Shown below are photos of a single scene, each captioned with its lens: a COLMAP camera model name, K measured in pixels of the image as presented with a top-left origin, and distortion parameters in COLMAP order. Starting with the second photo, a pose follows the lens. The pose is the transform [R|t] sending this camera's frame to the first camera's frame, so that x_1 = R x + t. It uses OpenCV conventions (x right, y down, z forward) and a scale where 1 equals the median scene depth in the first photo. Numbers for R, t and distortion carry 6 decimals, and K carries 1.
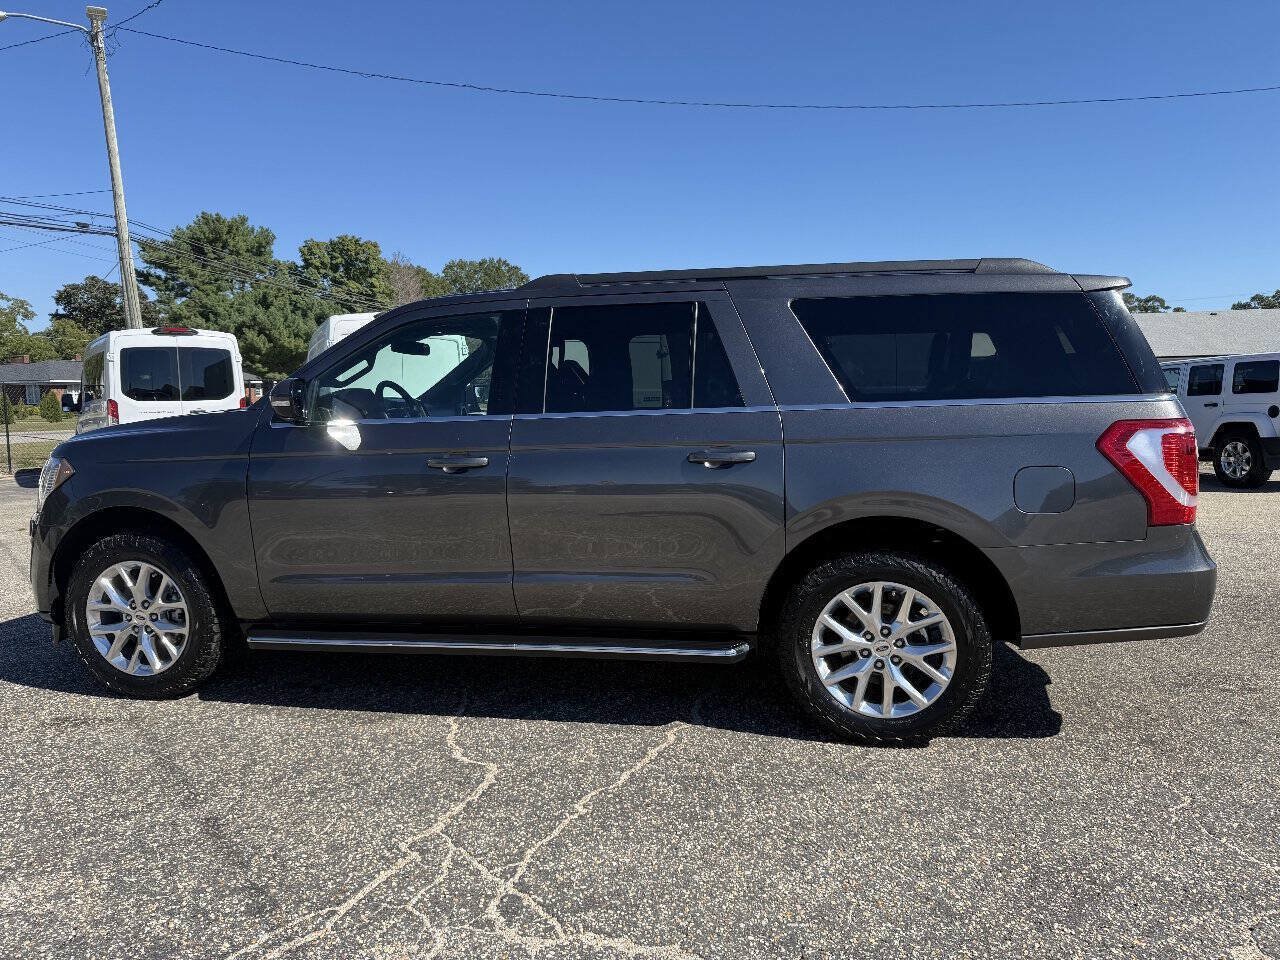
lens RADIAL K [[944.9, 0, 638.5], [0, 944.9, 480.4], [0, 0, 1]] dist [0.019153, -0.038431]
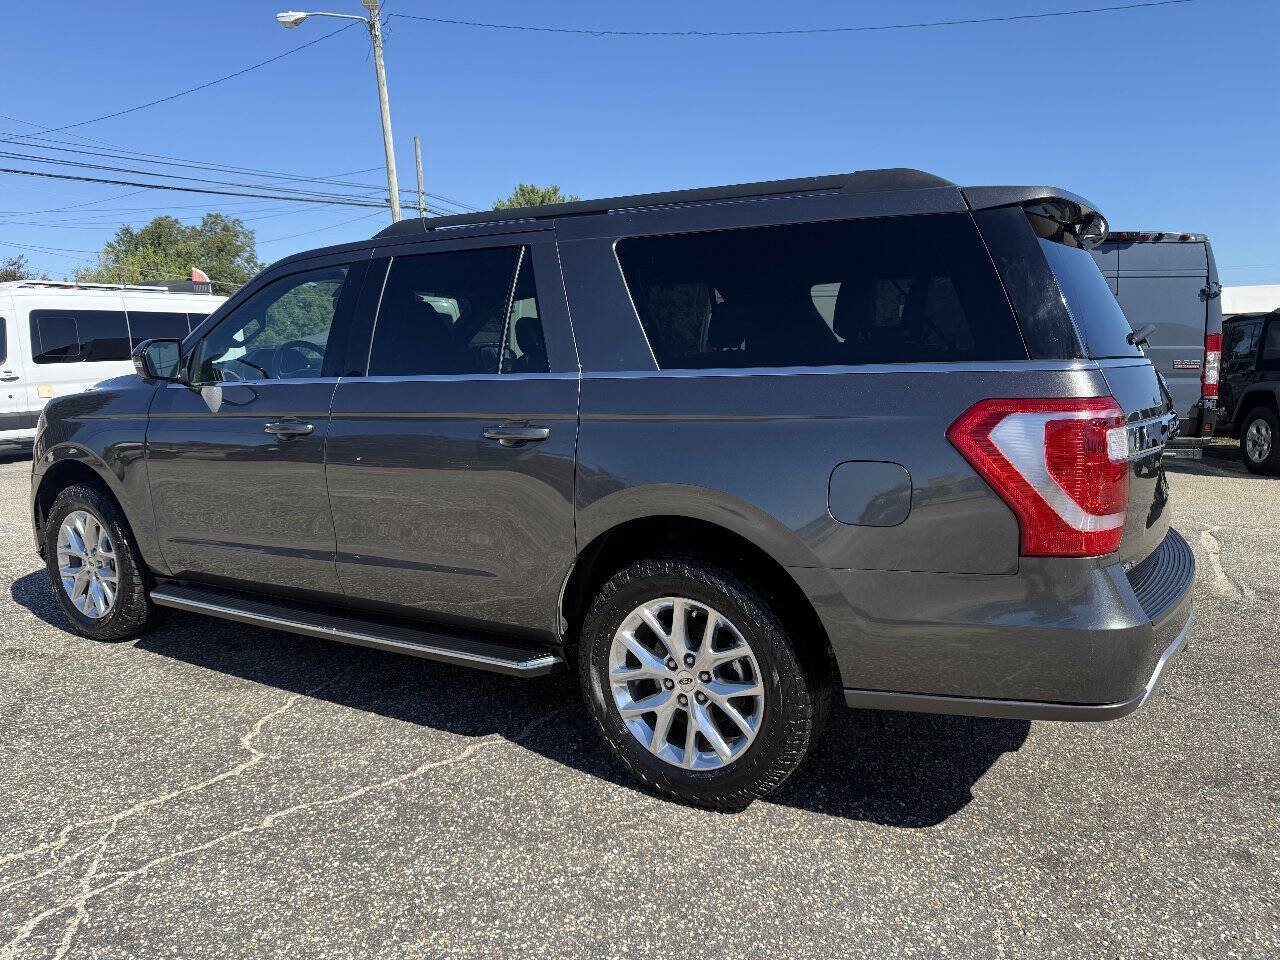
lens RADIAL K [[944.9, 0, 652.2], [0, 944.9, 472.6], [0, 0, 1]] dist [0.019153, -0.038431]
pose [[0.939305, 0.048615, -0.339622, 0.493813], [-0.037732, 0.998543, 0.038581, -0.025865], [0.341002, -0.023425, 0.939771, 0.255189]]
